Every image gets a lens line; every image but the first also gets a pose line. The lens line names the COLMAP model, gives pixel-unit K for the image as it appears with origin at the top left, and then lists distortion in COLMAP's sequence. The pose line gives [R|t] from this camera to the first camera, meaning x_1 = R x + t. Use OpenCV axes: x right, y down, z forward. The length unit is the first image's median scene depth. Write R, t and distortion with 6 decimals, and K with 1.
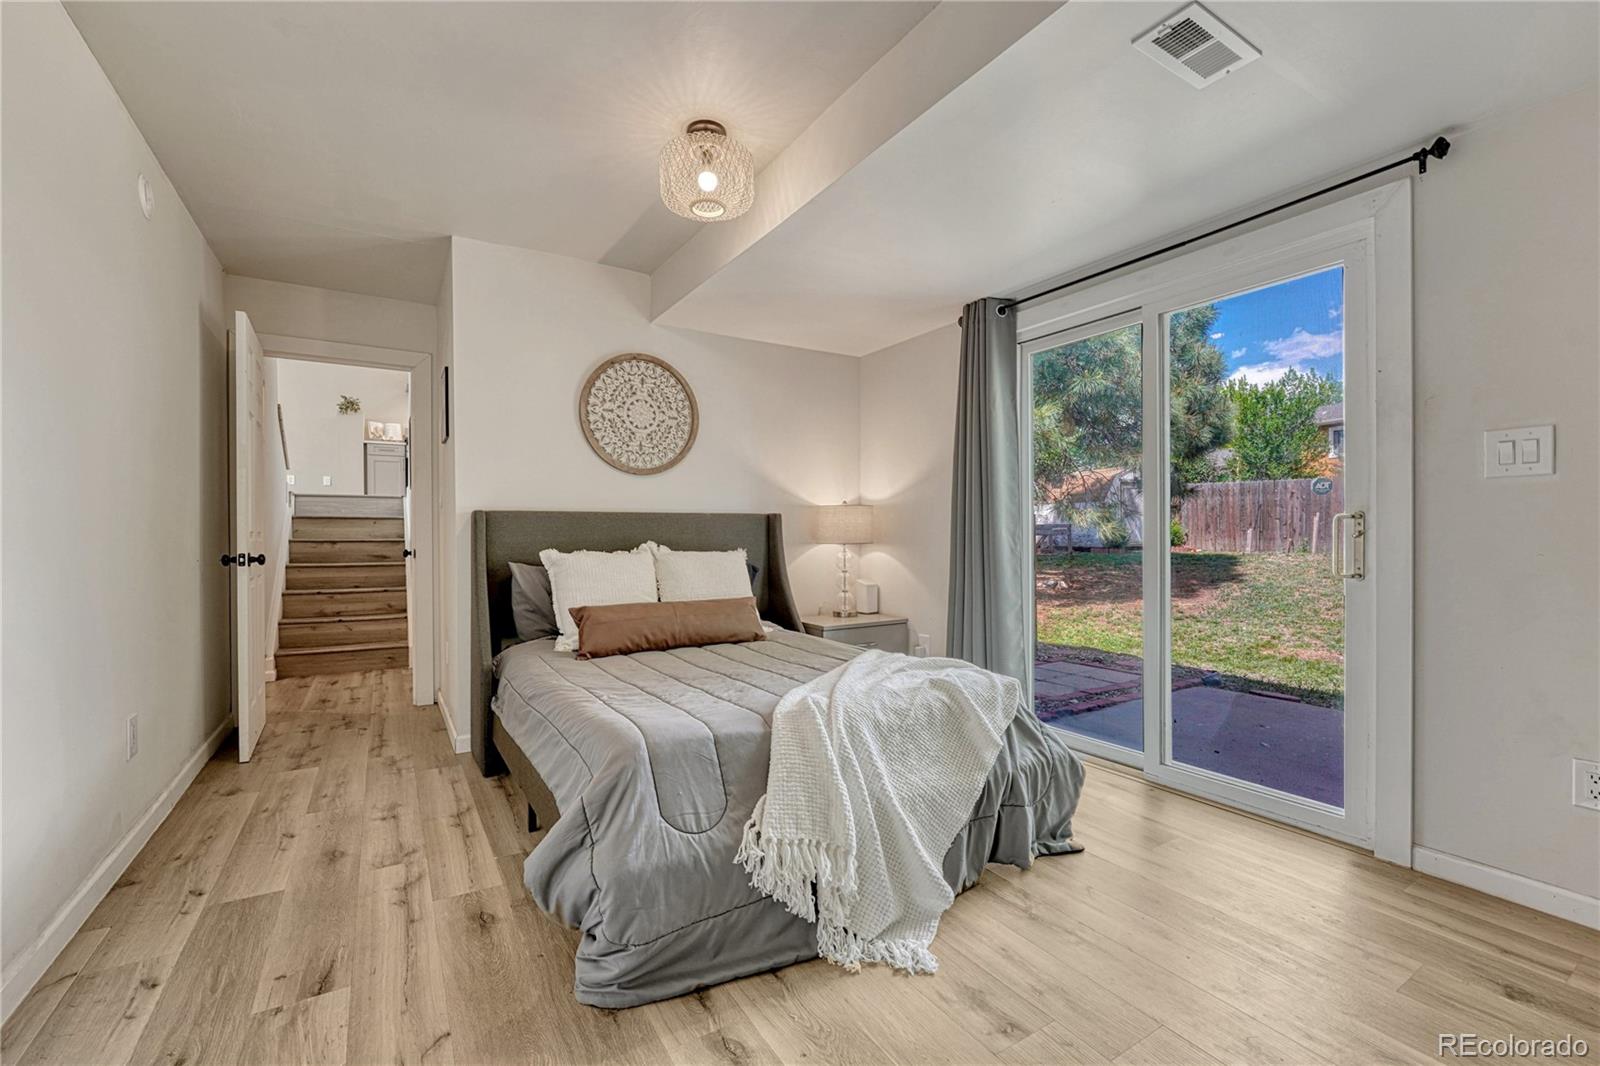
lens RADIAL K [[666.6, 0, 799.1], [0, 666.6, 536.4], [0, 0, 1]] dist [0.000840, 0.000076]
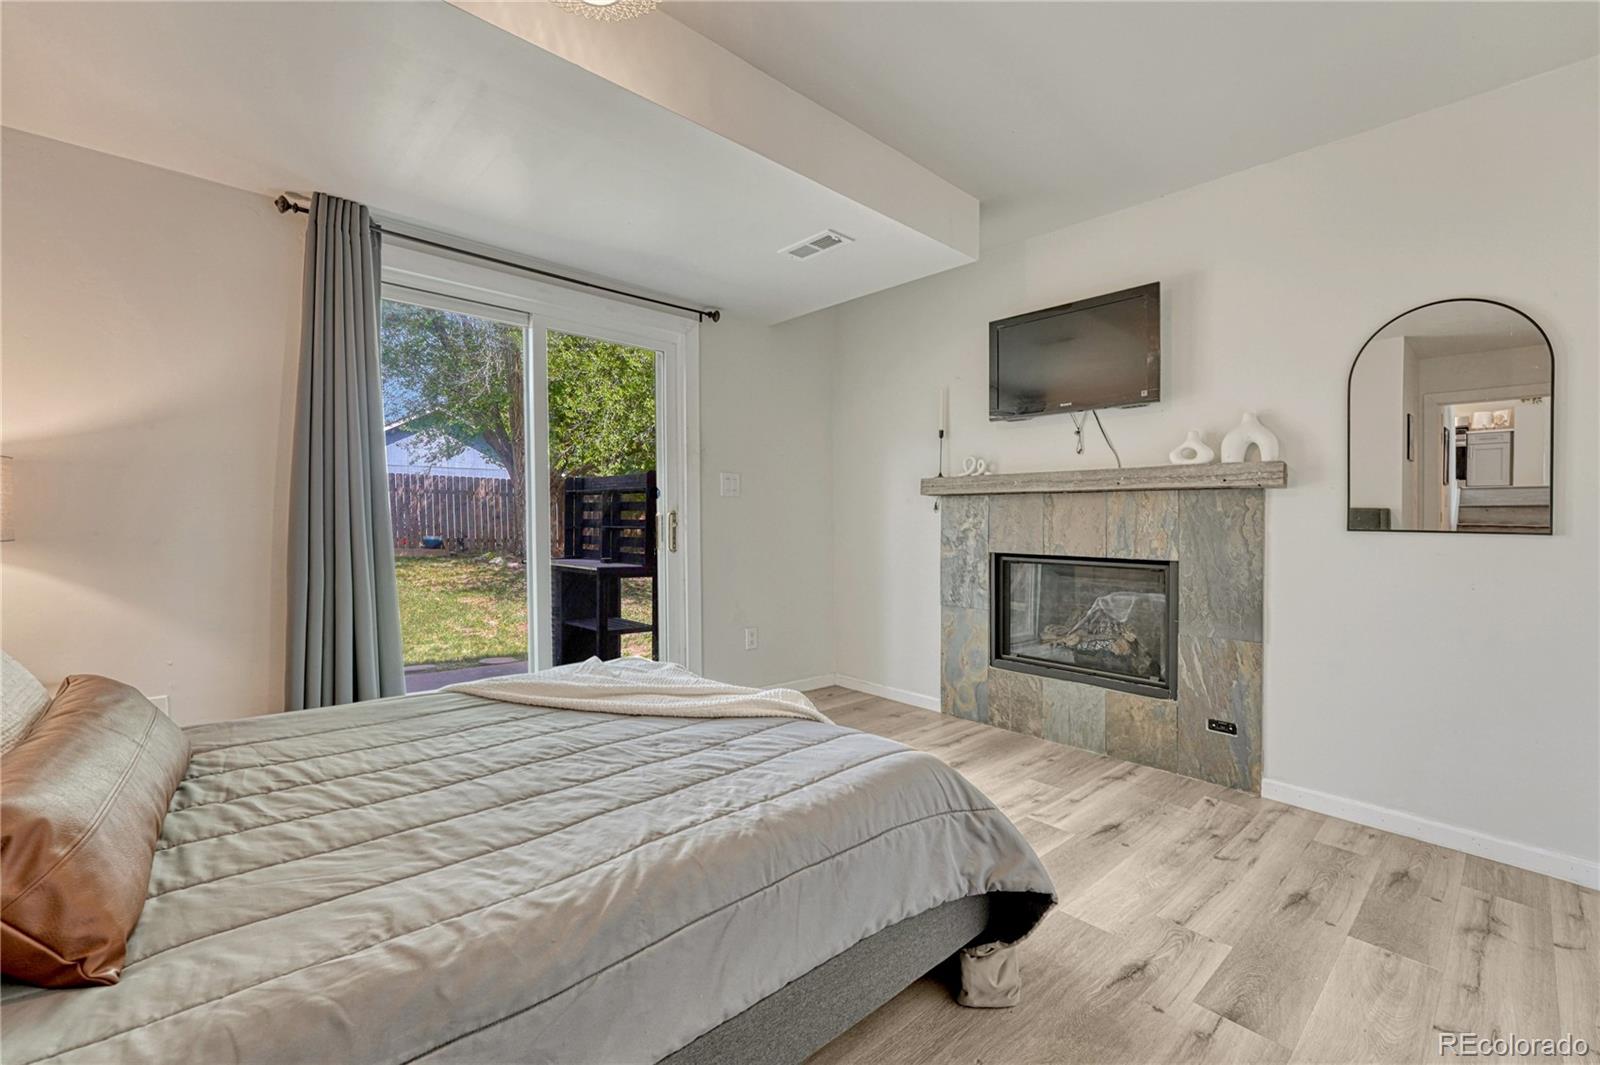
lens RADIAL K [[666.6, 0, 799.1], [0, 666.6, 535.9], [0, 0, 1]] dist [0.000840, 0.000076]
pose [[-0.176527, -0.013747, 0.984200, -0.873839], [0.002676, 0.999892, 0.014446, 0.001917], [-0.984292, 0.005184, -0.176471, 1.058819]]
